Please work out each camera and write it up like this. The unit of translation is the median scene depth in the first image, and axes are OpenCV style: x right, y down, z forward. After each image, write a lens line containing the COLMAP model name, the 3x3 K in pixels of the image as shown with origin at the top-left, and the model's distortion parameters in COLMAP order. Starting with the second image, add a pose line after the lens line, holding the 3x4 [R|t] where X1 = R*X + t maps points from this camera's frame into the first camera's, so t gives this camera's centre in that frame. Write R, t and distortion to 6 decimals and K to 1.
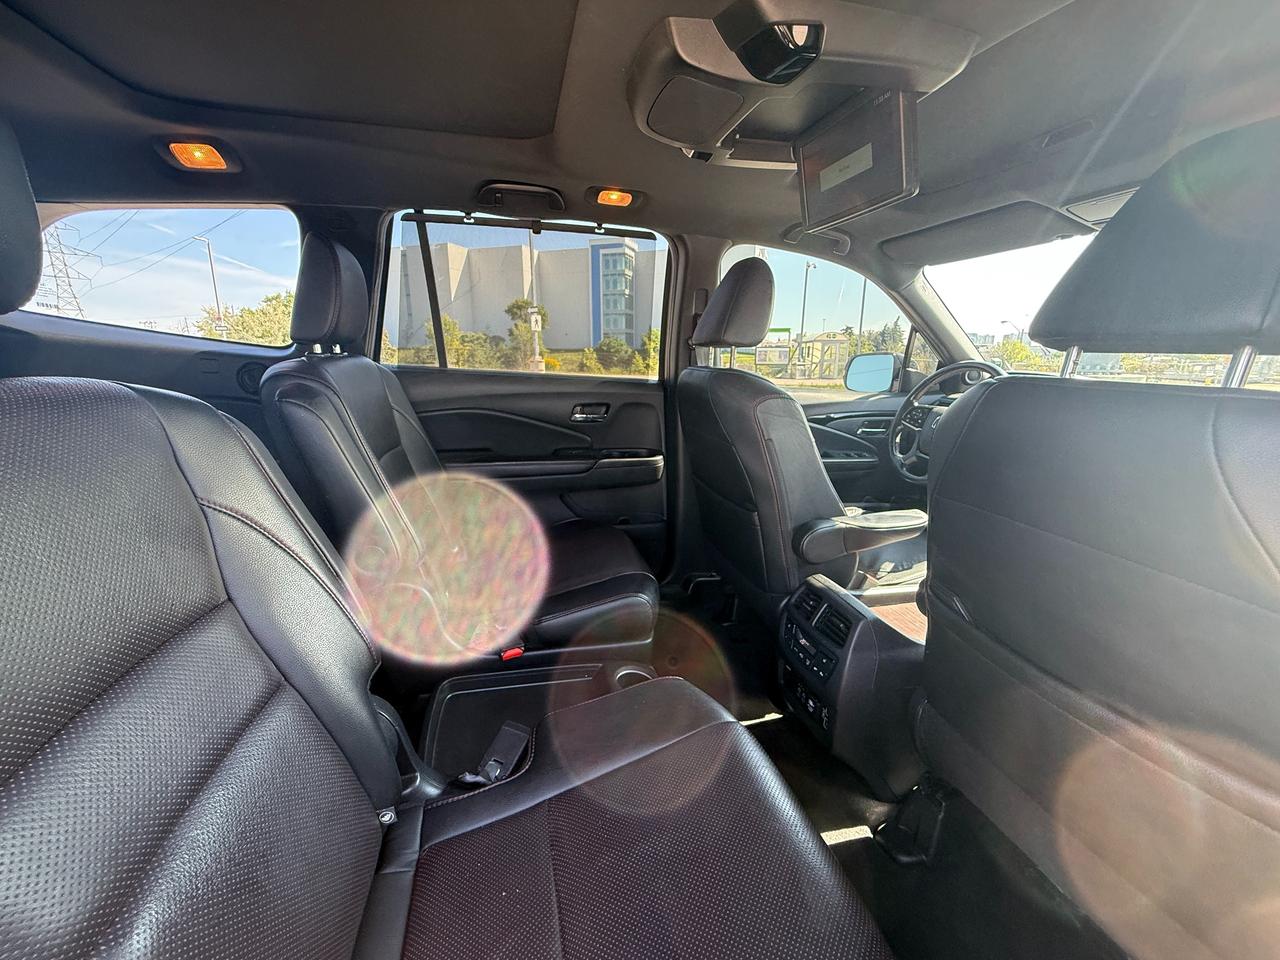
lens RADIAL K [[516.4, 0, 642.0], [0, 516.4, 476.9], [0, 0, 1]] dist [0.000710, -0.000009]
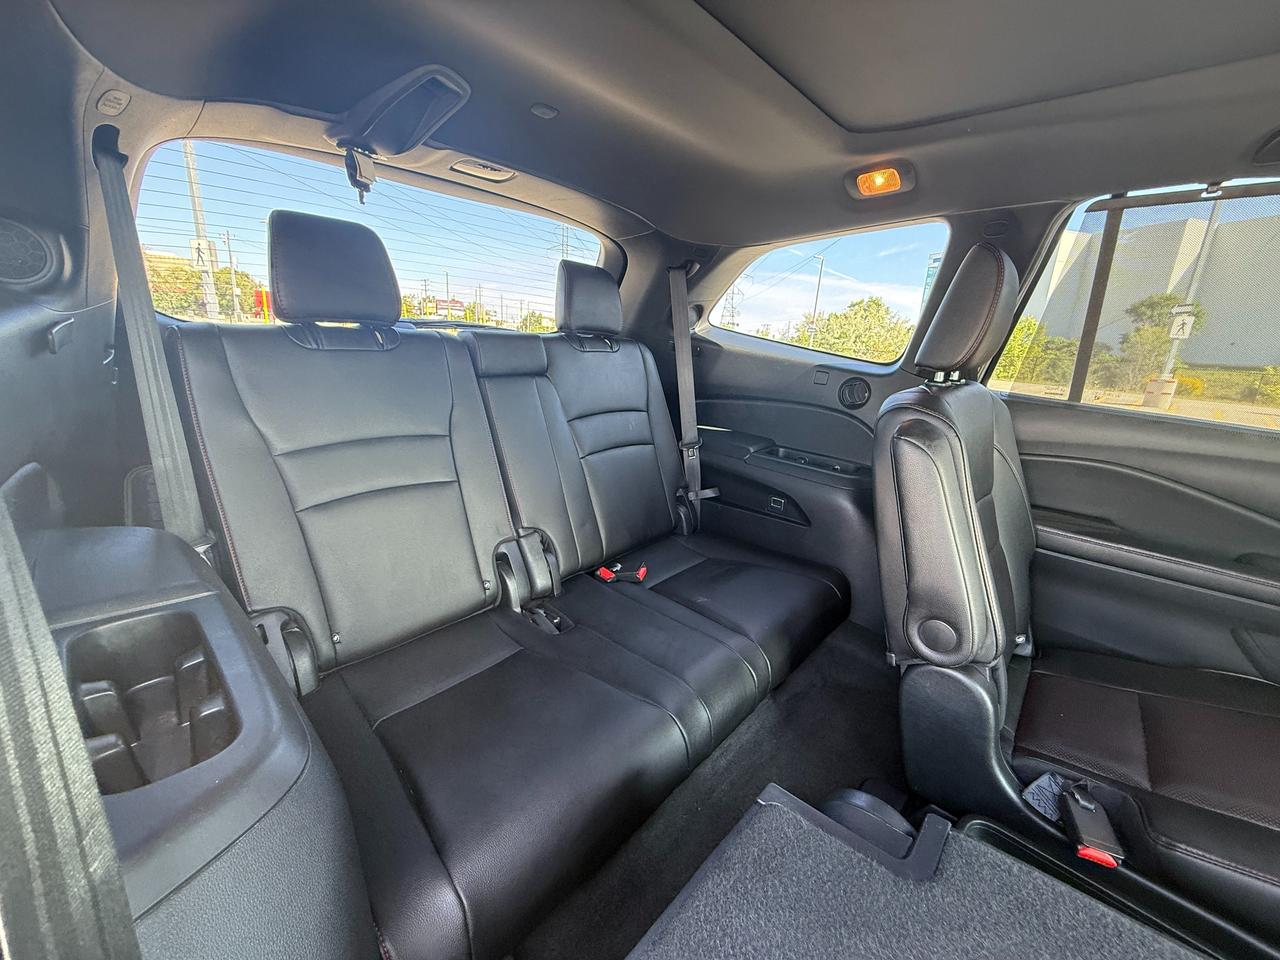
lens RADIAL K [[512.0, 0, 645.2], [0, 512.0, 480.8], [0, 0, 1]] dist [0.006457, 0.000363]
pose [[0.571665, 0.241069, -0.784274, -0.138944], [-0.236743, 0.963672, 0.123648, -0.048903], [0.785591, 0.114986, 0.607969, 0.061667]]
